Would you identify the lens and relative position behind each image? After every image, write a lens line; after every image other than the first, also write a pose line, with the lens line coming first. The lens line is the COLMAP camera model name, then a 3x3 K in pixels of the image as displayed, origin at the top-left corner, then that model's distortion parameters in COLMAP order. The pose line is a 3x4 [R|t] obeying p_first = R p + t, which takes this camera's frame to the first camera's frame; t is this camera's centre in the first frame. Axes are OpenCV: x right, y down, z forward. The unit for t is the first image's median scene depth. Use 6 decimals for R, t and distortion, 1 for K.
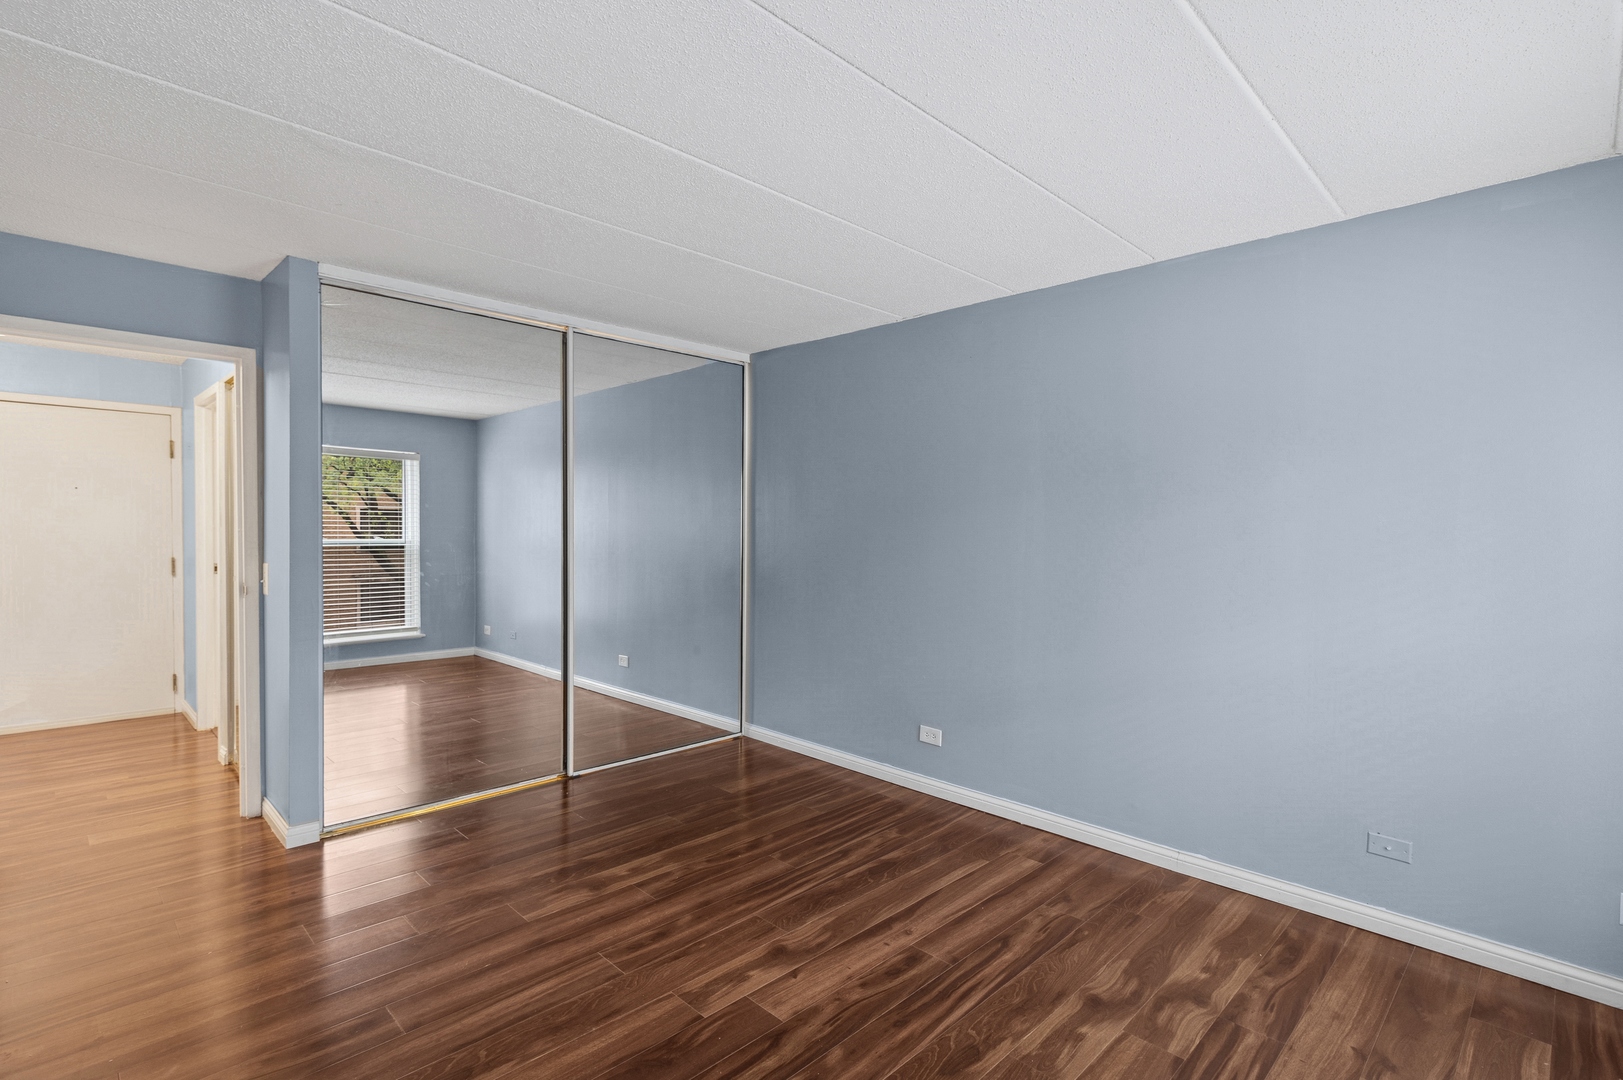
lens RADIAL K [[753.2, 0, 826.5], [0, 753.2, 543.6], [0, 0, 1]] dist [0.002866, -0.000581]
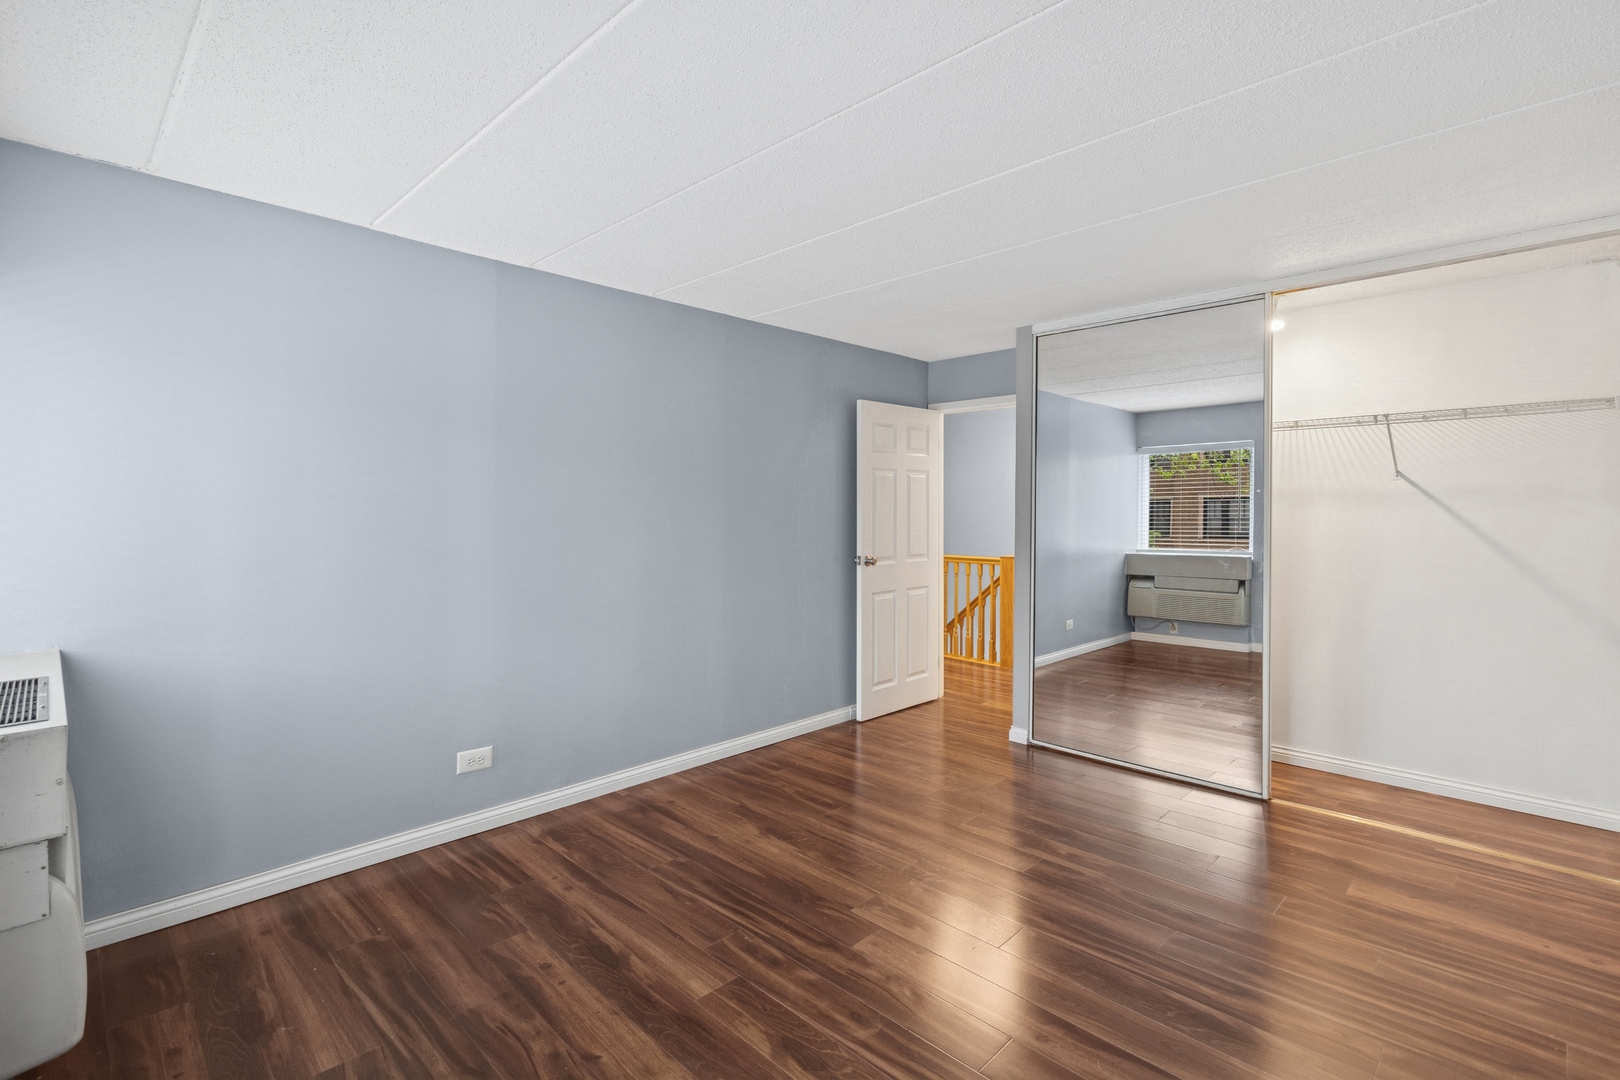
lens RADIAL K [[751.8, 0, 815.8], [0, 751.8, 513.0], [0, 0, 1]] dist [0.002866, -0.000581]
pose [[0.015702, -0.005949, -0.999859, 0.902977], [-0.027375, 0.999605, -0.006377, -0.009435], [0.999502, 0.027472, 0.015533, 0.764150]]
